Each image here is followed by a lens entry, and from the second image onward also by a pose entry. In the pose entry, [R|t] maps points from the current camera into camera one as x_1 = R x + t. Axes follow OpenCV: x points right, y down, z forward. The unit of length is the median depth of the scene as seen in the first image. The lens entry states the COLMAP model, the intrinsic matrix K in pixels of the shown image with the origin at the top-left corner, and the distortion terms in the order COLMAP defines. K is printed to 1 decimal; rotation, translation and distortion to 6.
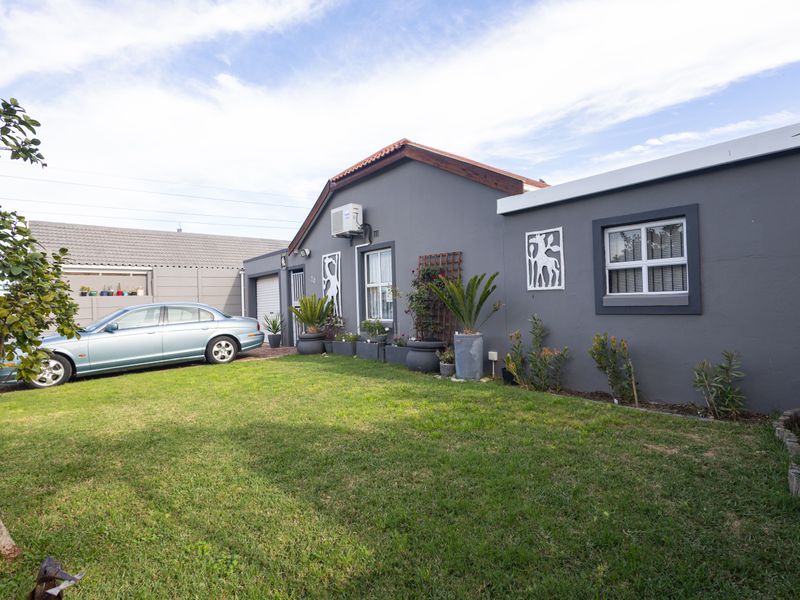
lens RADIAL K [[424.1, 0, 398.9], [0, 424.1, 304.0], [0, 0, 1]] dist [0.009247, -0.000582]
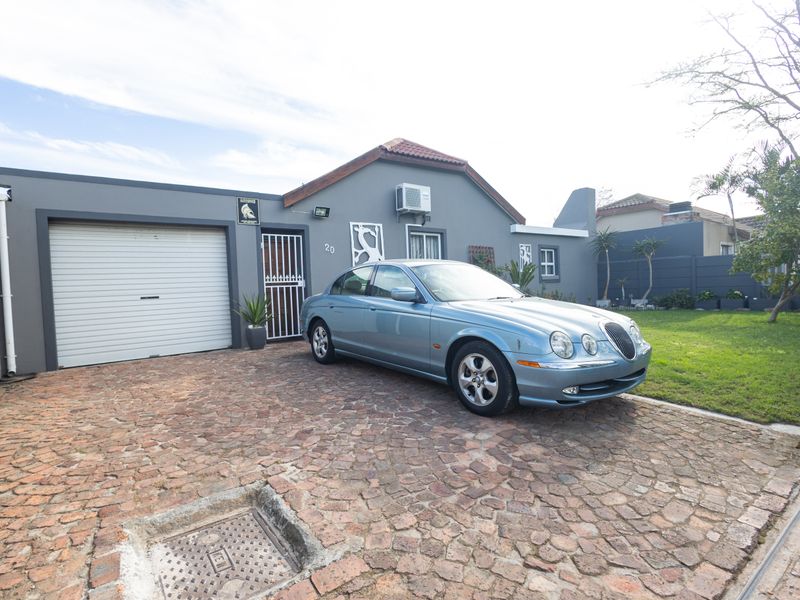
lens RADIAL K [[424.1, 0, 406.8], [0, 424.1, 294.8], [0, 0, 1]] dist [0.009247, -0.000582]
pose [[0.039098, 0.010763, 0.999177, -1.420496], [0.039302, 0.999152, -0.012301, 0.064099], [-0.998462, 0.039751, 0.038642, 1.192168]]
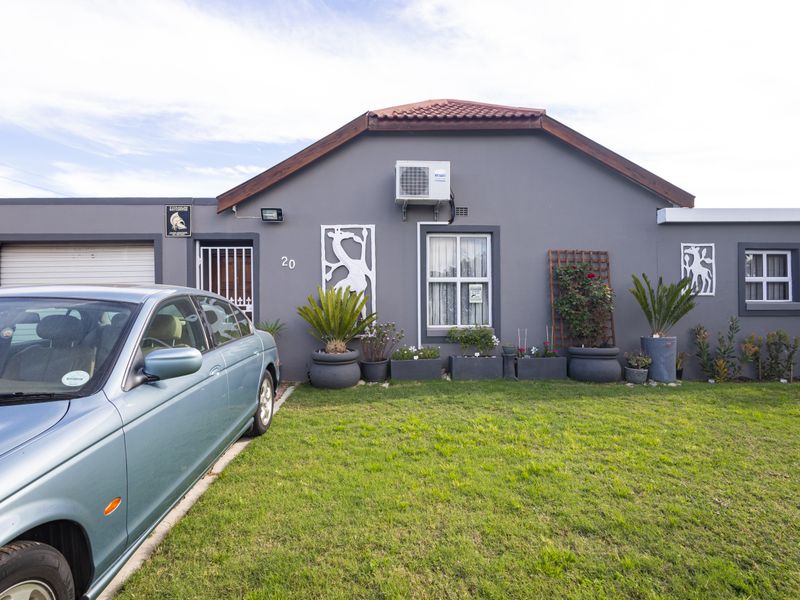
lens RADIAL K [[424.1, 0, 403.8], [0, 424.1, 302.2], [0, 0, 1]] dist [0.009247, -0.000582]
pose [[0.605345, 0.035115, 0.795188, -0.828488], [-0.009472, 0.999273, -0.036916, 0.027673], [-0.795907, 0.014815, 0.605238, 0.734683]]
